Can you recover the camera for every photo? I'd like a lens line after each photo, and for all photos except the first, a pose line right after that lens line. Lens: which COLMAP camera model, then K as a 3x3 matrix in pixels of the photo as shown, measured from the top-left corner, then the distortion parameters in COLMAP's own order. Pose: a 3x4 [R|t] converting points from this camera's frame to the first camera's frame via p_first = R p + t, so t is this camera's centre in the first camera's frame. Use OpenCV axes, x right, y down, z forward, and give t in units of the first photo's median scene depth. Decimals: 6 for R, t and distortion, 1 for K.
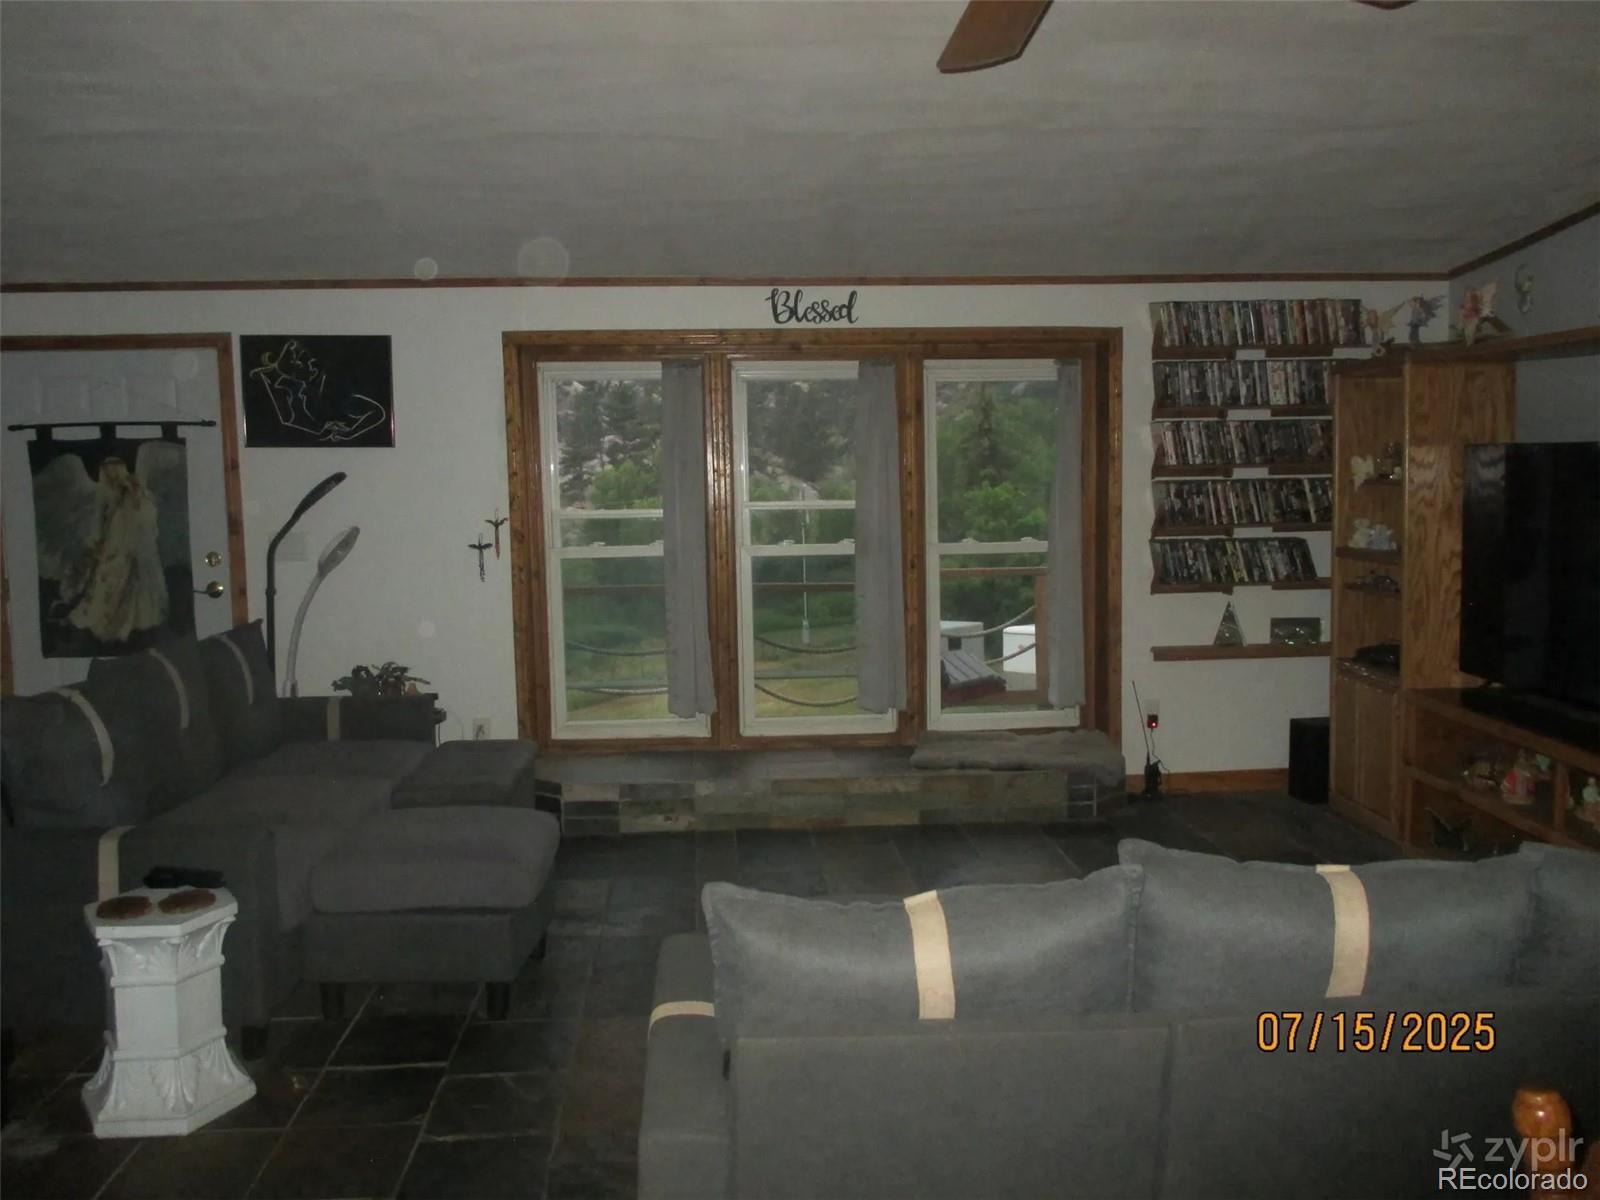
lens RADIAL K [[1333.6, 0, 802.1], [0, 1333.6, 589.3], [0, 0, 1]] dist [-0.031476, -0.000491]
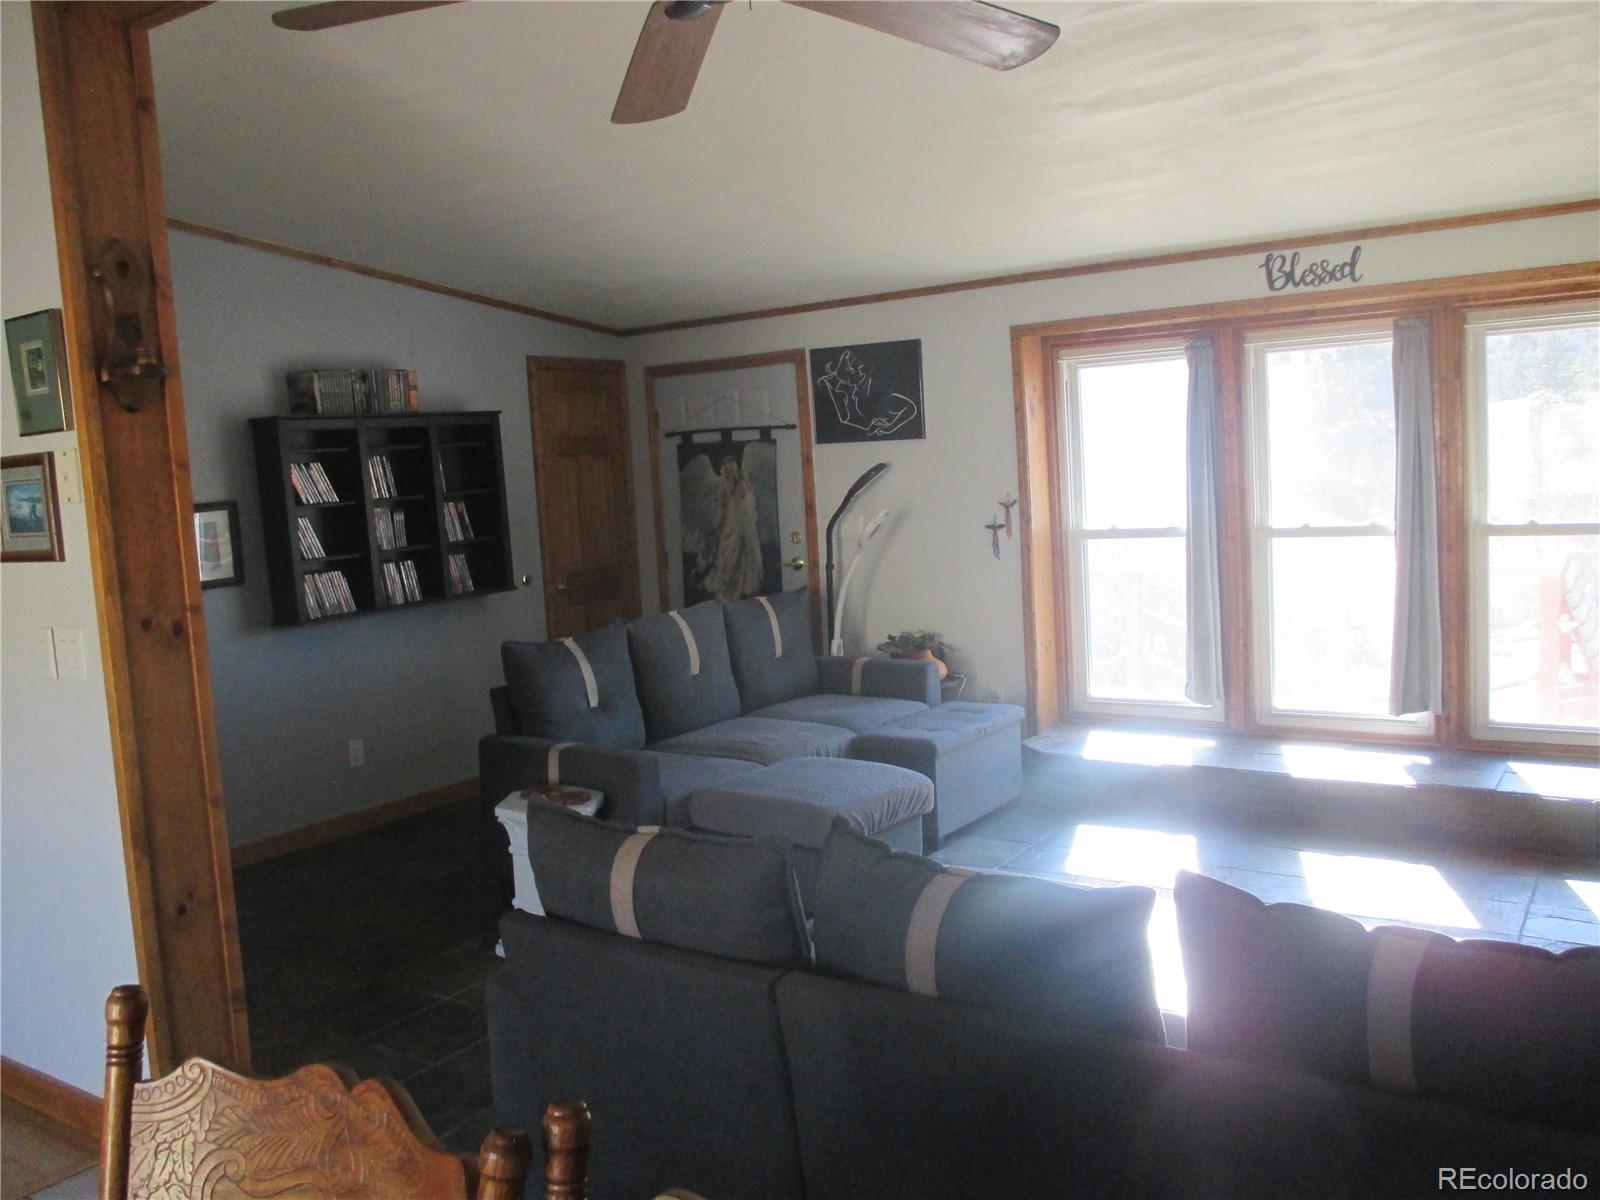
lens RADIAL K [[1333.6, 0, 806.7], [0, 1333.6, 607.0], [0, 0, 1]] dist [-0.031476, -0.000491]
pose [[0.780682, 0.038110, -0.623765, 0.326466], [-0.011857, 0.998862, 0.046187, -0.015978], [0.624816, -0.028661, 0.780246, 0.056849]]
